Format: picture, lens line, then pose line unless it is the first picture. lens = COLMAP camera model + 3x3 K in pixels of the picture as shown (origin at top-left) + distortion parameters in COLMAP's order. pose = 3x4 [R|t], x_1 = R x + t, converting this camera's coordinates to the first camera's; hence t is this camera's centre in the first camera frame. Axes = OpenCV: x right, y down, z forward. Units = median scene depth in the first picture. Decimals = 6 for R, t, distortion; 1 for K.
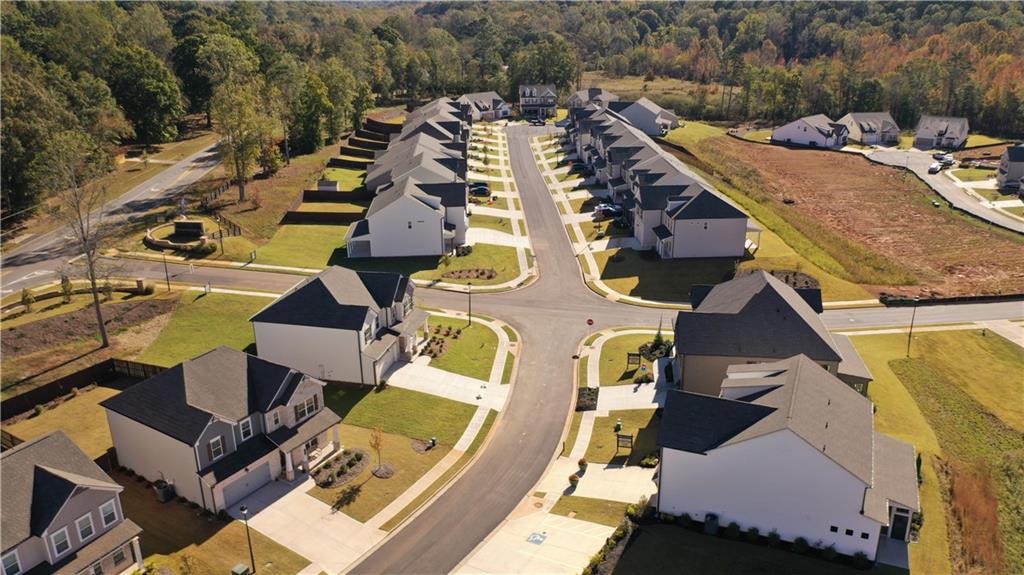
lens RADIAL K [[806.6, 0, 508.1], [0, 806.6, 282.9], [0, 0, 1]] dist [-0.016839, 0.007545]
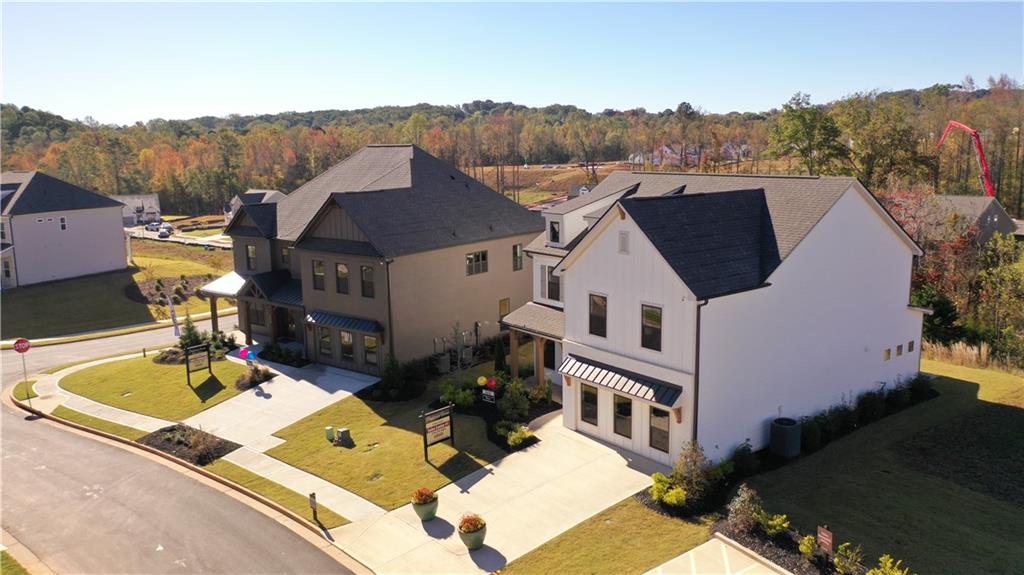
lens RADIAL K [[806.6, 0, 508.1], [0, 806.6, 282.9], [0, 0, 1]] dist [-0.016839, 0.007545]
pose [[0.490657, -0.147451, 0.858786, -0.109618], [0.315191, 0.948873, -0.017162, 0.083854], [-0.812348, 0.279103, 0.512047, 0.427371]]
